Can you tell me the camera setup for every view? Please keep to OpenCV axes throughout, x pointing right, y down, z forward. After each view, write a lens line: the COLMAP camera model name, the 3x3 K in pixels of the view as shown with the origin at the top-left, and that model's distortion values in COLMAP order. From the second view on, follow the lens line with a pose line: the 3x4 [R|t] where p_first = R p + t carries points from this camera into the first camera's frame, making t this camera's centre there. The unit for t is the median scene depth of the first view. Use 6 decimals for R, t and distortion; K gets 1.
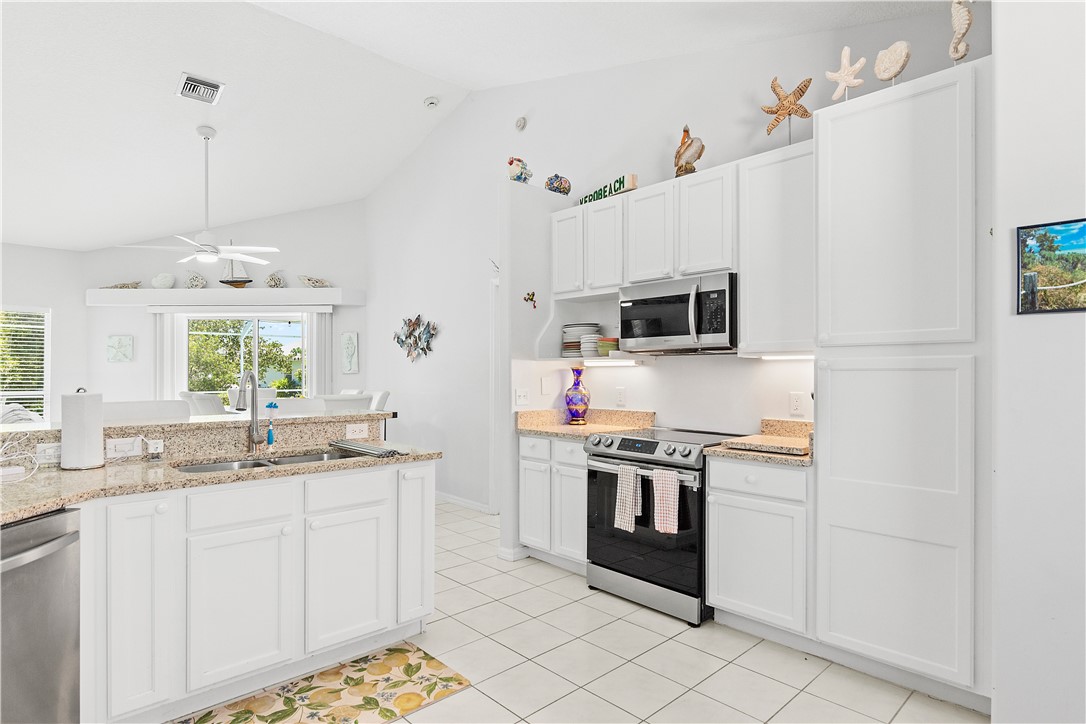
lens RADIAL K [[585.7, 0, 546.6], [0, 585.7, 369.6], [0, 0, 1]] dist [0.002722, -0.000009]
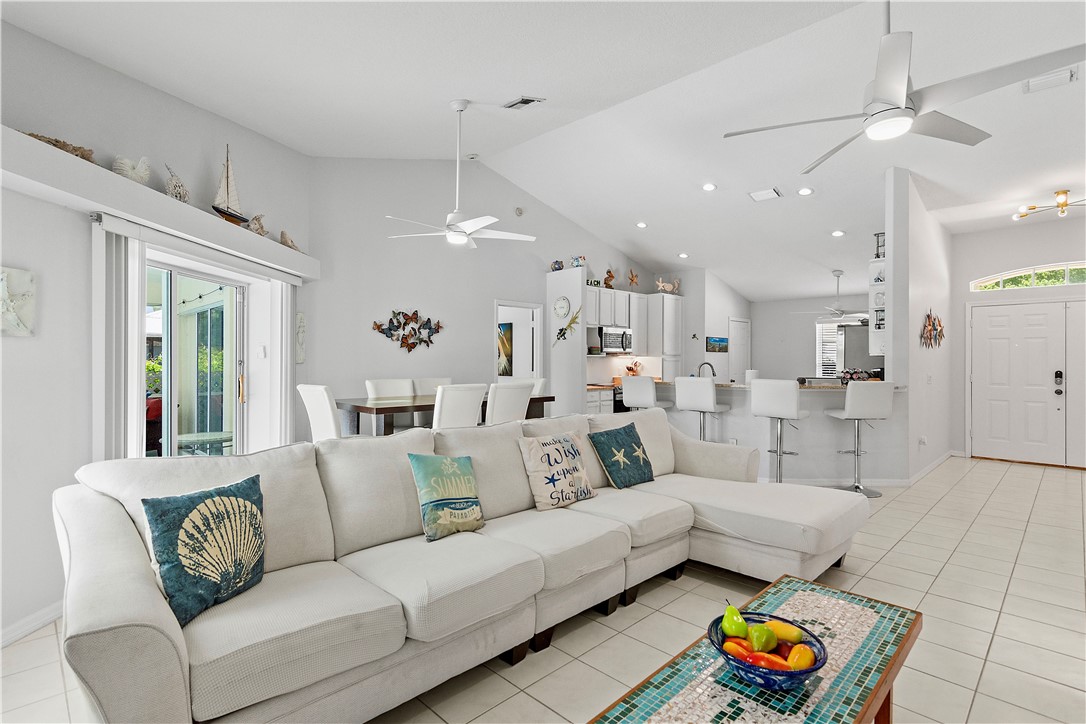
lens RADIAL K [[534.8, 0, 549.8], [0, 534.8, 356.3], [0, 0, 1]] dist [0.002748, -0.000870]
pose [[-0.026133, 0.006228, 0.999639, -2.499757], [-0.009465, 0.999934, -0.006477, -0.000112], [-0.999614, -0.009631, -0.026073, 1.514176]]
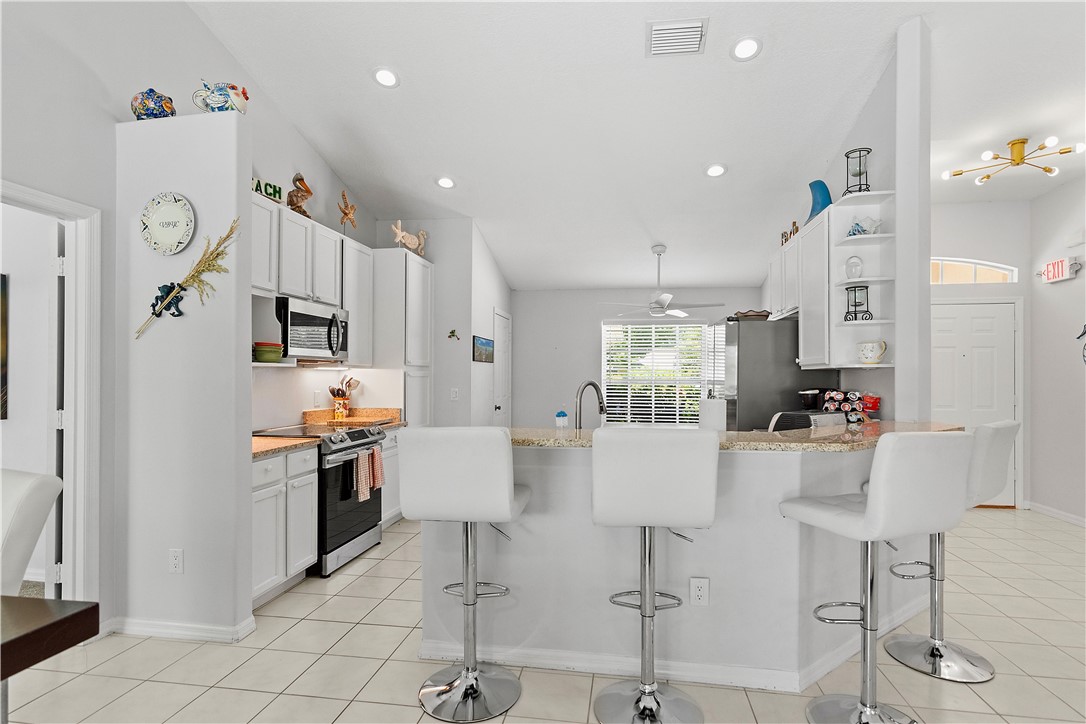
lens RADIAL K [[534.8, 0, 550.1], [0, 534.8, 372.5], [0, 0, 1]] dist [0.002748, -0.000870]
pose [[-0.613504, 0.002067, 0.789689, -1.078198], [-0.007939, 0.999930, -0.008785, -0.002189], [-0.789652, -0.011659, -0.613444, 1.436920]]
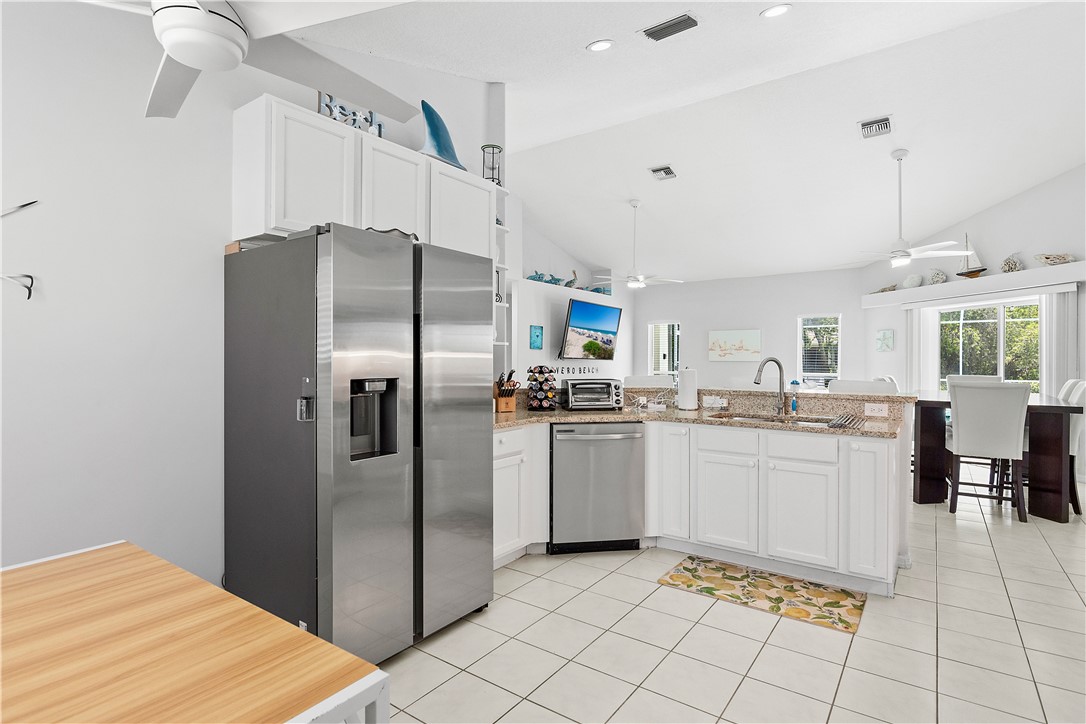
lens RADIAL K [[554.1, 0, 542.3], [0, 554.1, 354.4], [0, 0, 1]] dist [-0.005573, -0.000012]
pose [[0.183435, -0.008554, -0.982995, 0.630656], [0.001613, 0.999963, -0.008400, 0.004925], [0.983031, -0.000045, 0.183442, 0.164747]]
